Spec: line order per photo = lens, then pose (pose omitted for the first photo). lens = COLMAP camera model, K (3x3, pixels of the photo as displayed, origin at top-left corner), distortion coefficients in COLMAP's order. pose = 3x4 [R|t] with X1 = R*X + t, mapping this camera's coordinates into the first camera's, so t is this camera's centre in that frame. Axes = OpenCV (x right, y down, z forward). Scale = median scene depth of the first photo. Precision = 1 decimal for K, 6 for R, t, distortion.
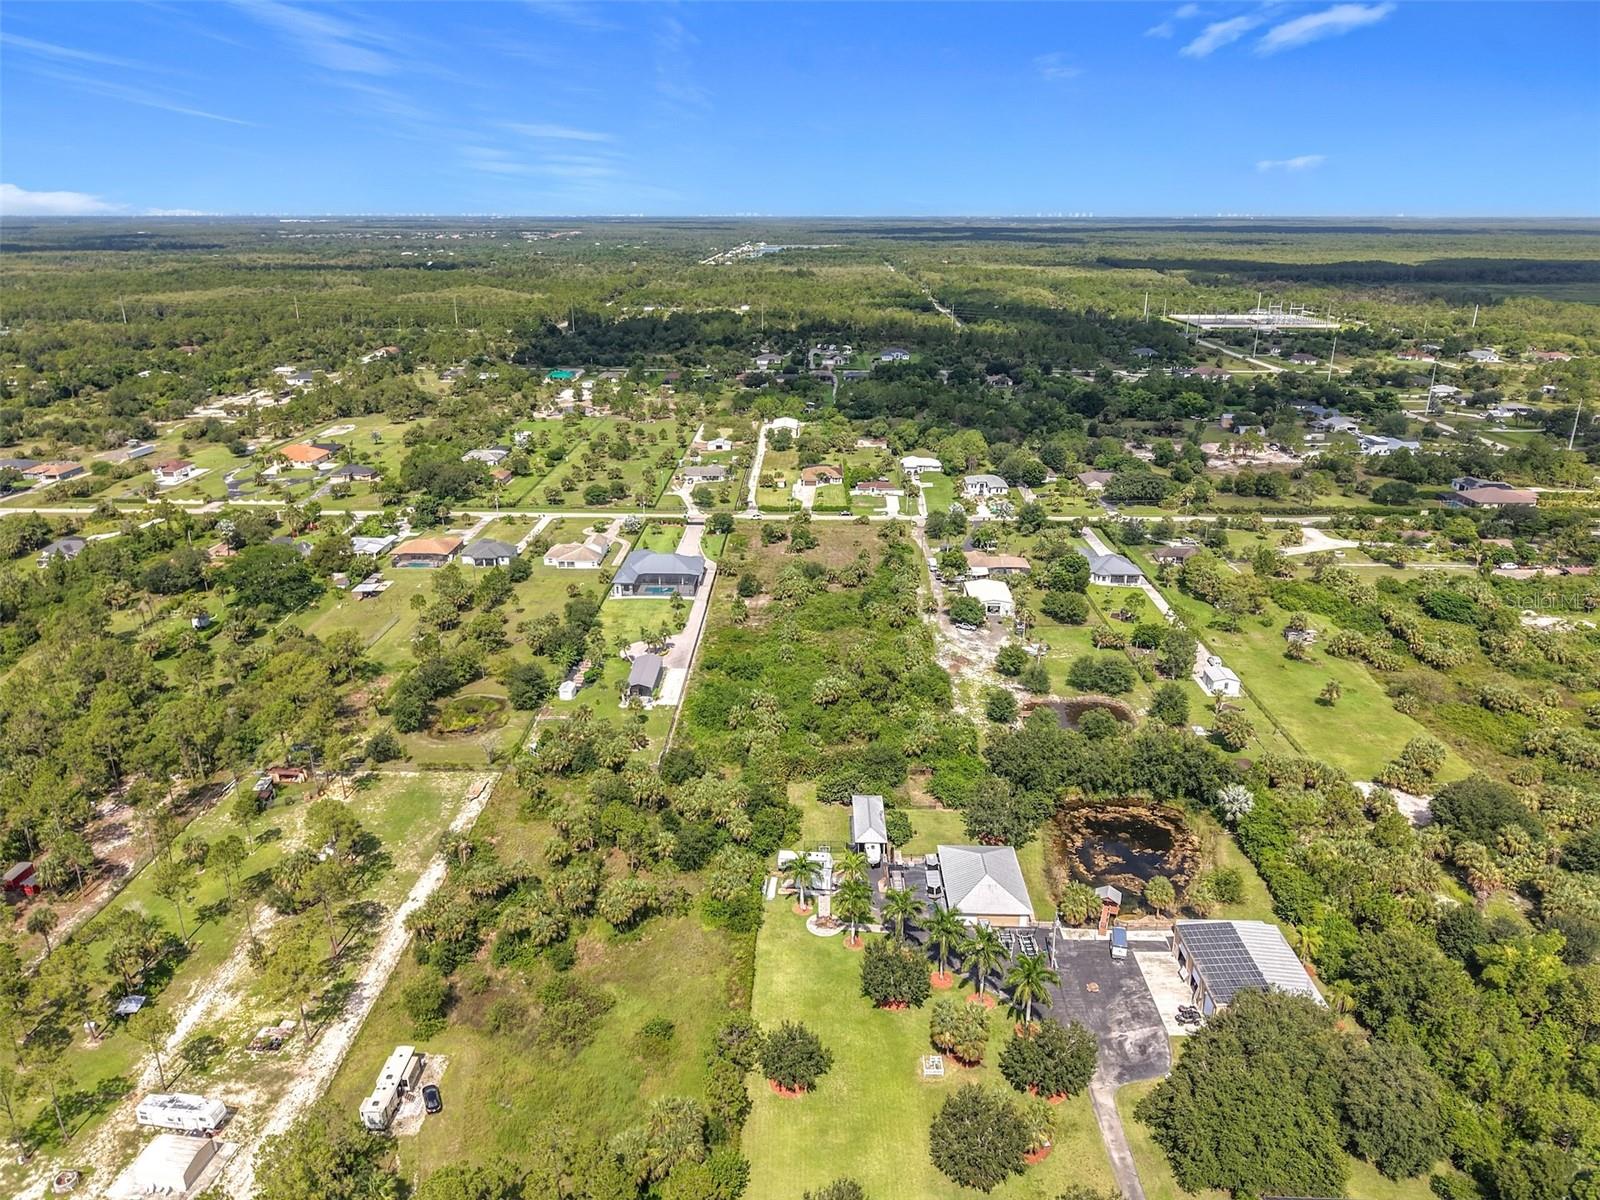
lens RADIAL K [[1076.1, 0, 795.8], [0, 1076.1, 575.6], [0, 0, 1]] dist [0.066895, -0.090773]
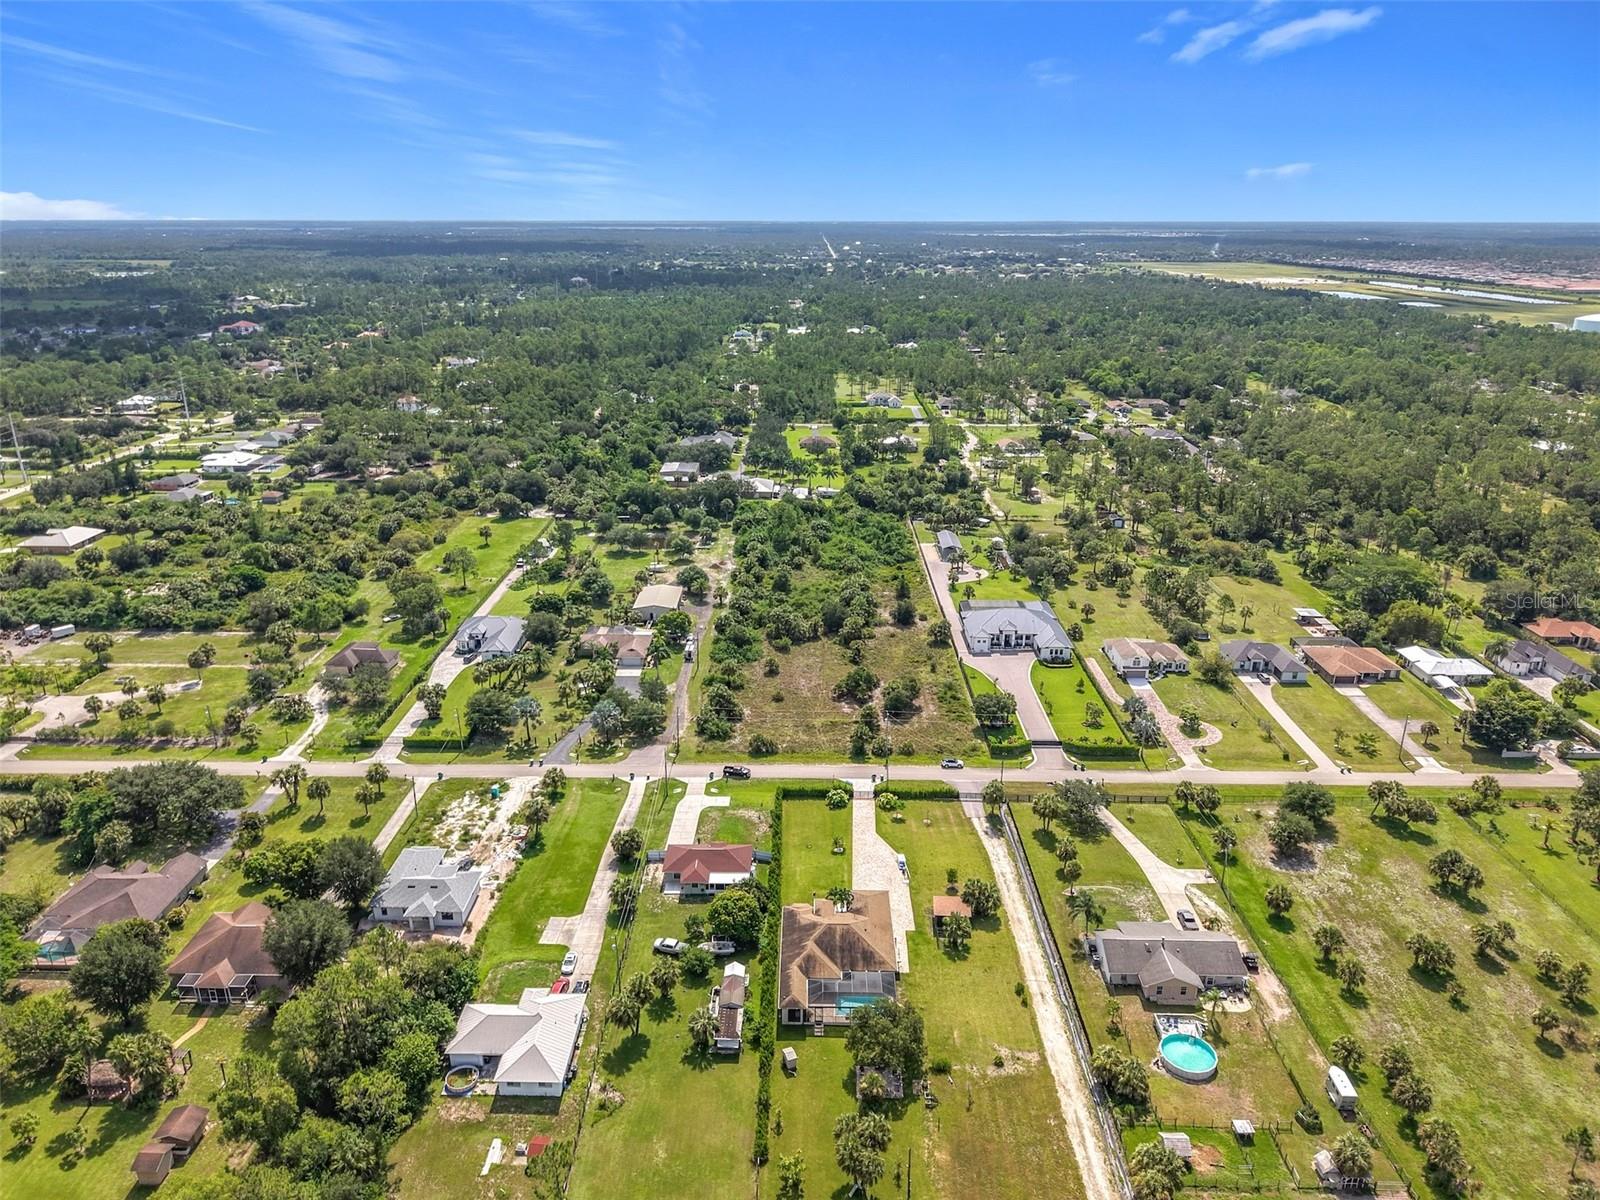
lens RADIAL K [[1103.2, 0, 777.3], [0, 1103.2, 529.6], [0, 0, 1]] dist [0.037168, -0.047027]
pose [[-0.999959, -0.004542, 0.007834, 0.072847], [0.000669, 0.825643, 0.564193, -0.723429], [-0.009030, 0.564175, -0.825606, 2.139446]]
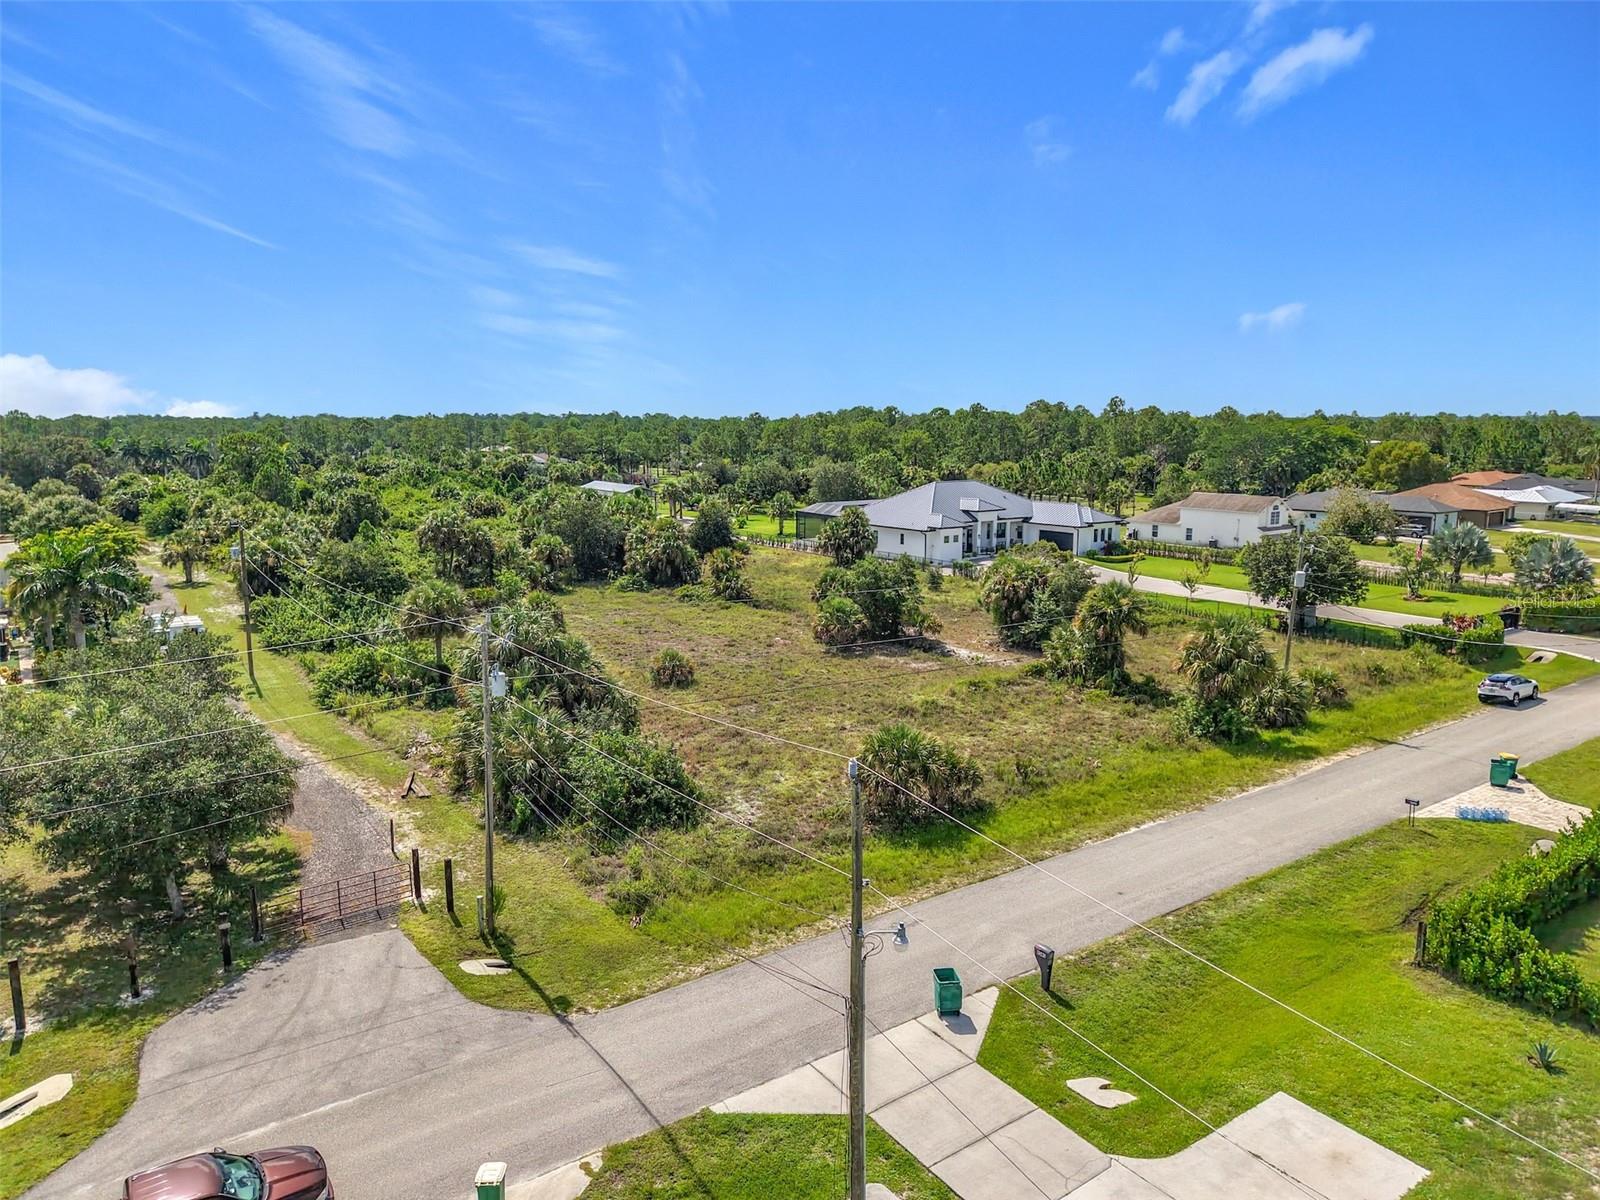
lens RADIAL K [[1099.1, 0, 800.8], [0, 1099.1, 543.8], [0, 0, 1]] dist [0.050582, -0.068452]
pose [[-0.805598, 0.063755, -0.589023, 0.205832], [-0.190586, 0.913462, 0.359533, -0.169602], [0.560972, 0.401899, -0.723732, 1.601509]]
